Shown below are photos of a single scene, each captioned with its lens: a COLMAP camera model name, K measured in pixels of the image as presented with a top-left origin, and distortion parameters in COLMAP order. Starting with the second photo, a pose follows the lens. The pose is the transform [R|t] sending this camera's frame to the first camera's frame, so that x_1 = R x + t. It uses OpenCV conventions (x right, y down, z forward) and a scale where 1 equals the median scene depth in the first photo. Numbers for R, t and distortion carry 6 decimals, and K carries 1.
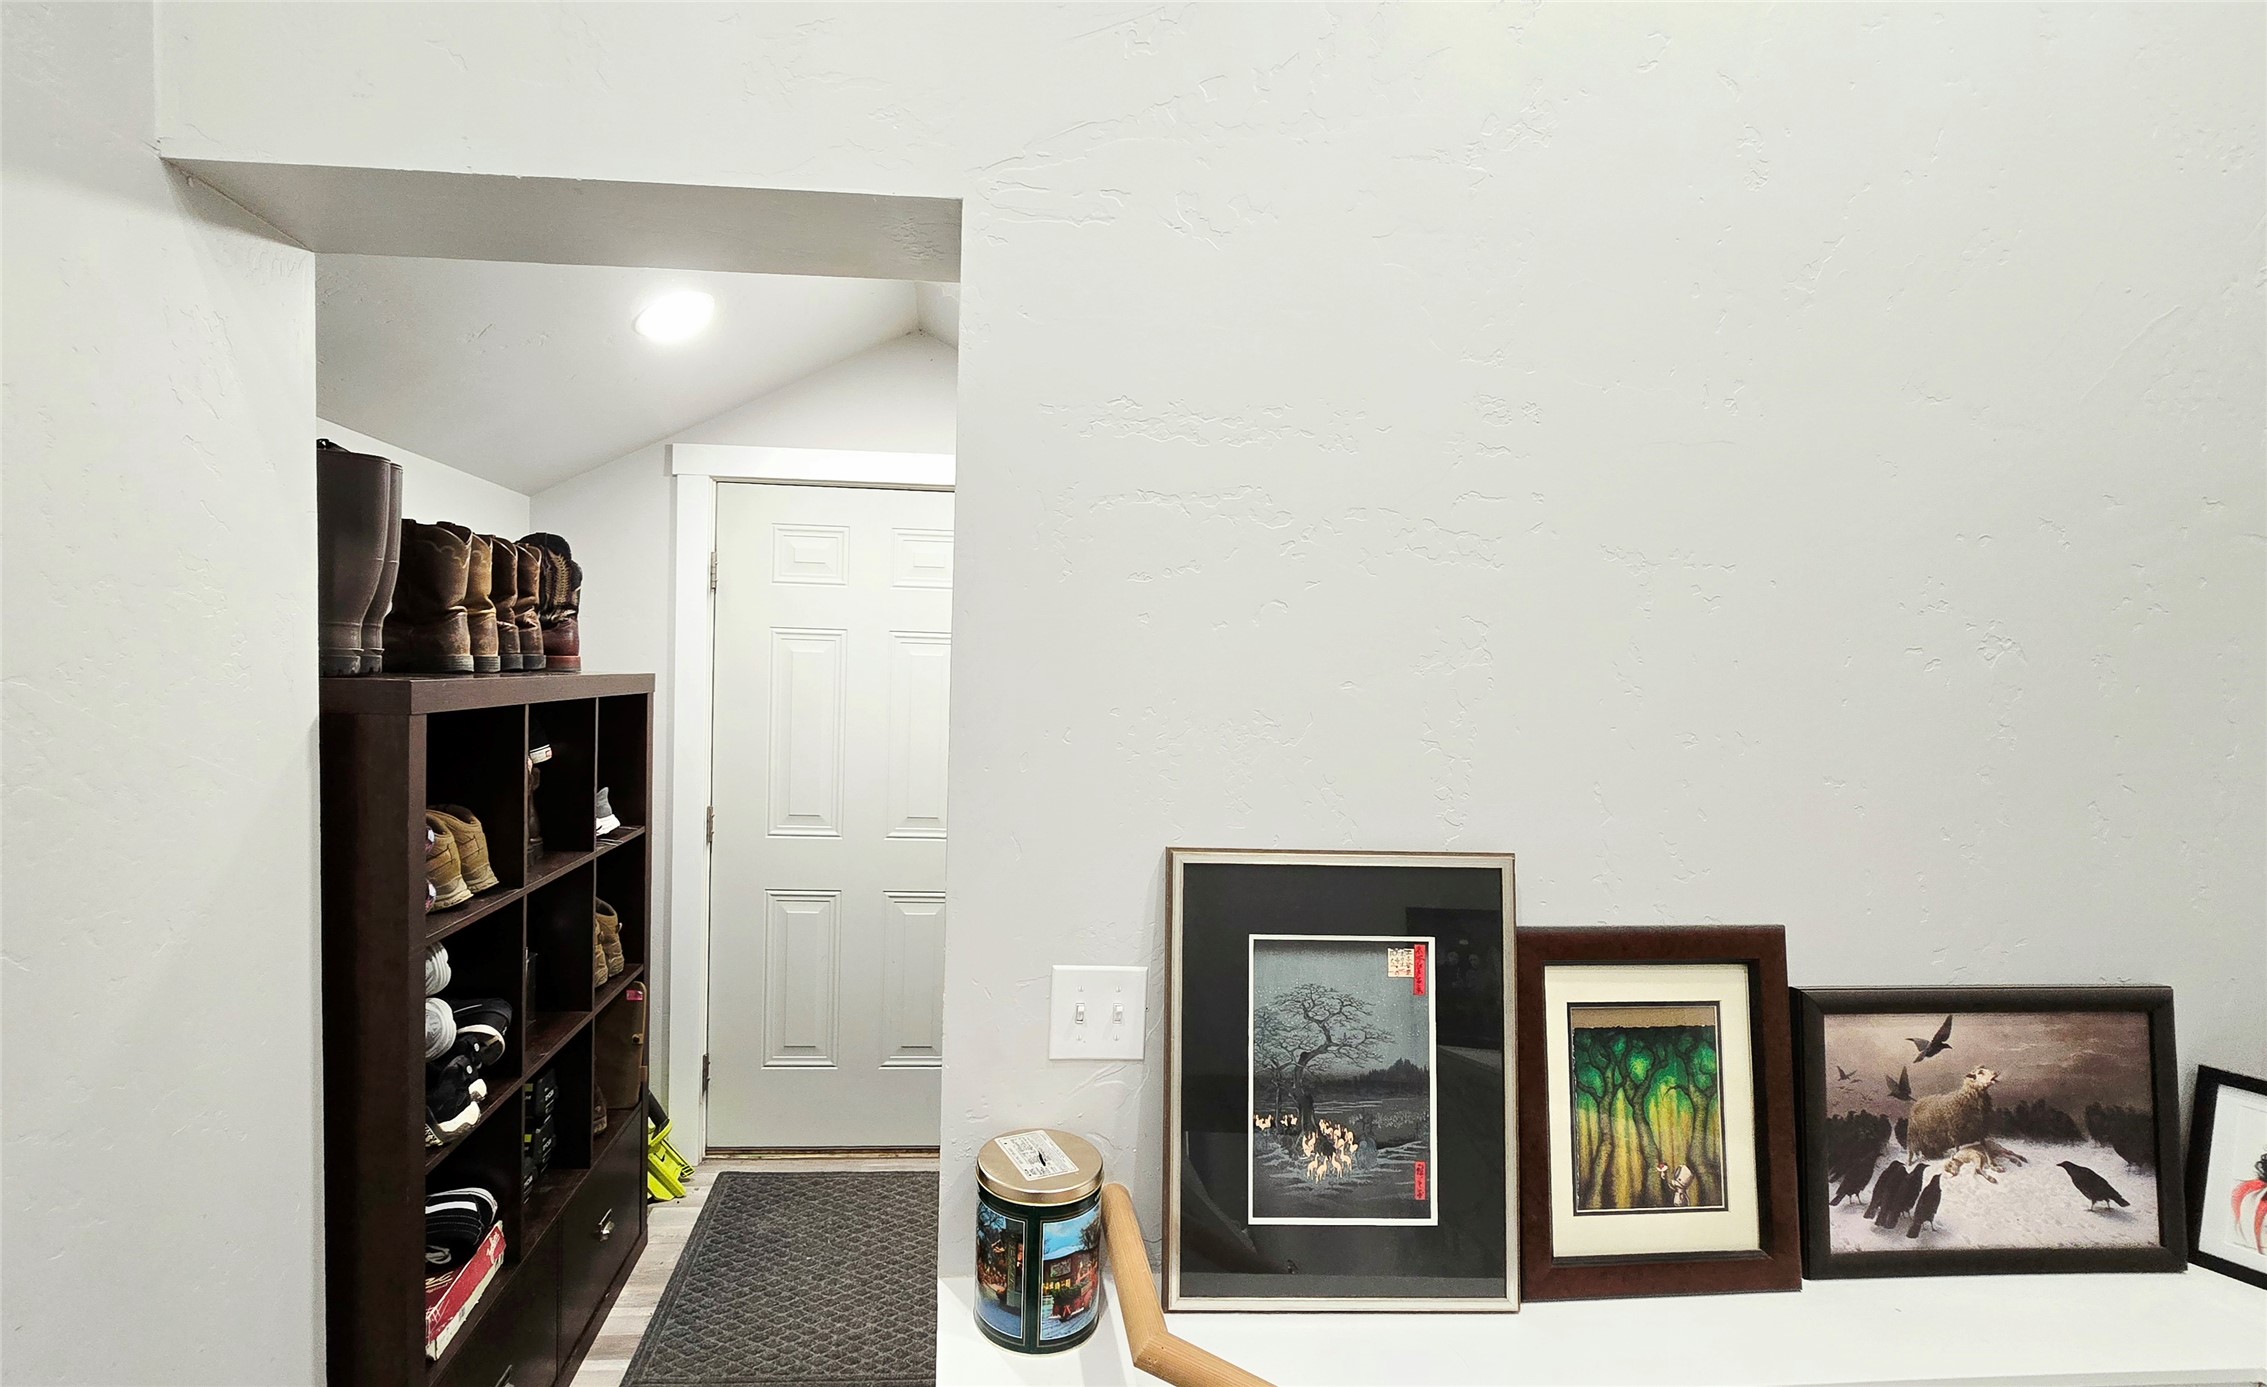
lens RADIAL K [[1010.6, 0, 1030.1], [0, 1010.6, 708.0], [0, 0, 1]] dist [-0.007596, 0.001997]
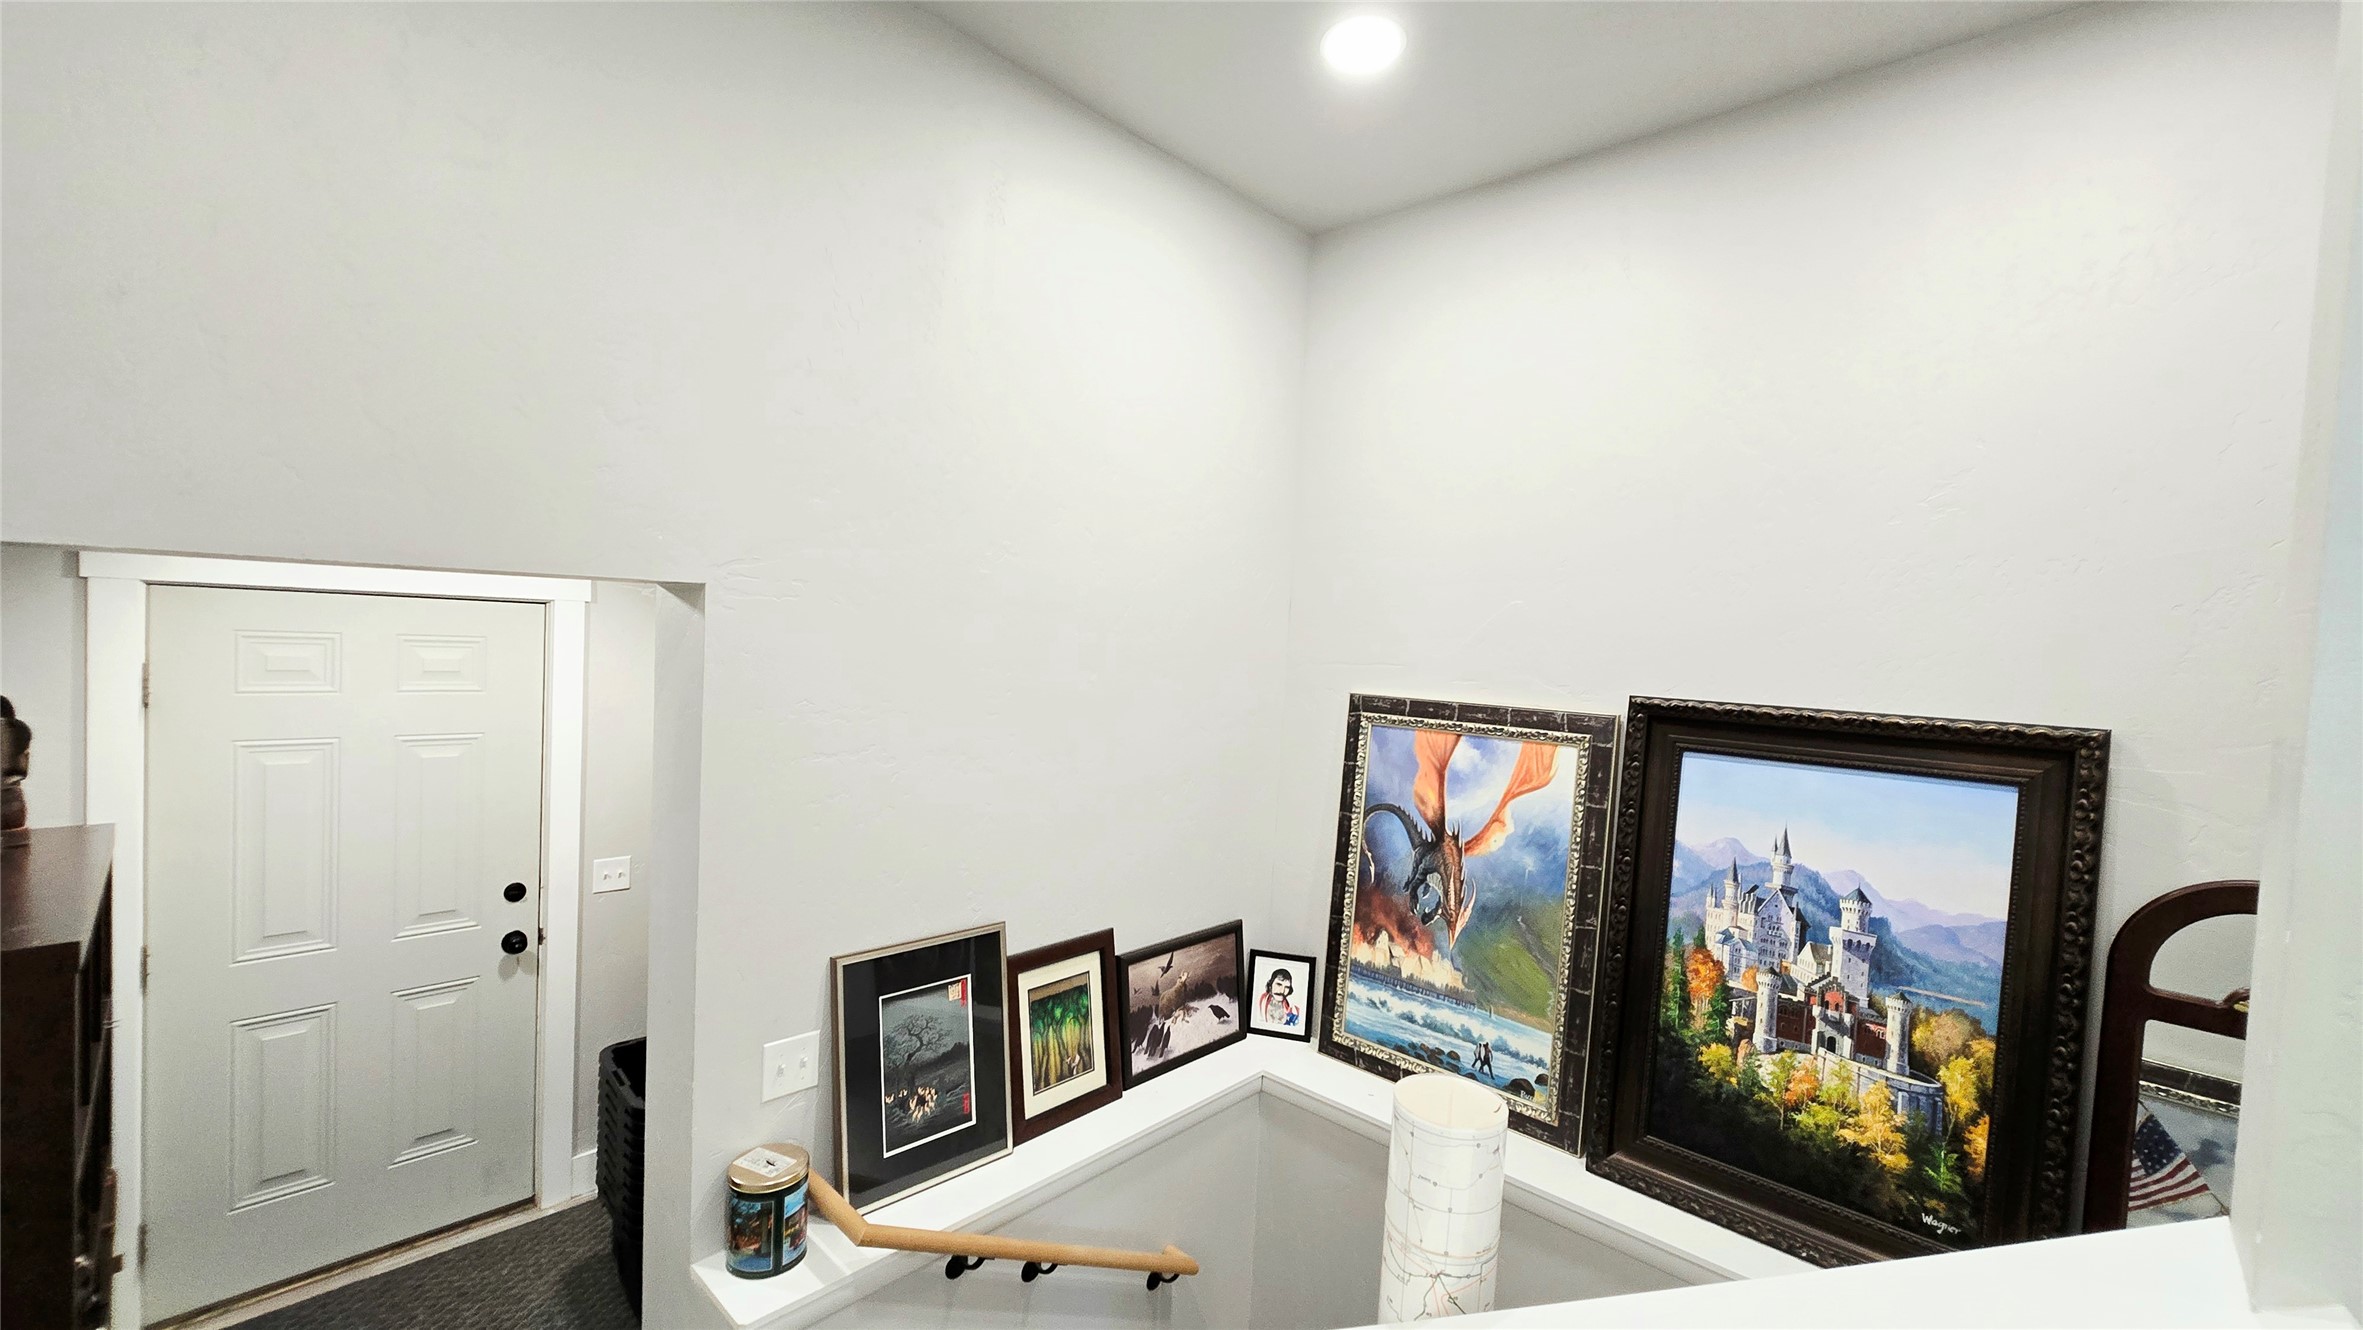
lens RADIAL K [[949.5, 0, 1180.0], [0, 949.5, 674.0], [0, 0, 1]] dist [0.000993, -0.000337]
pose [[0.736110, -0.018753, 0.676602, -0.498421], [0.010543, 0.999813, 0.016242, -0.355320], [-0.676780, -0.004822, 0.736170, -0.573099]]
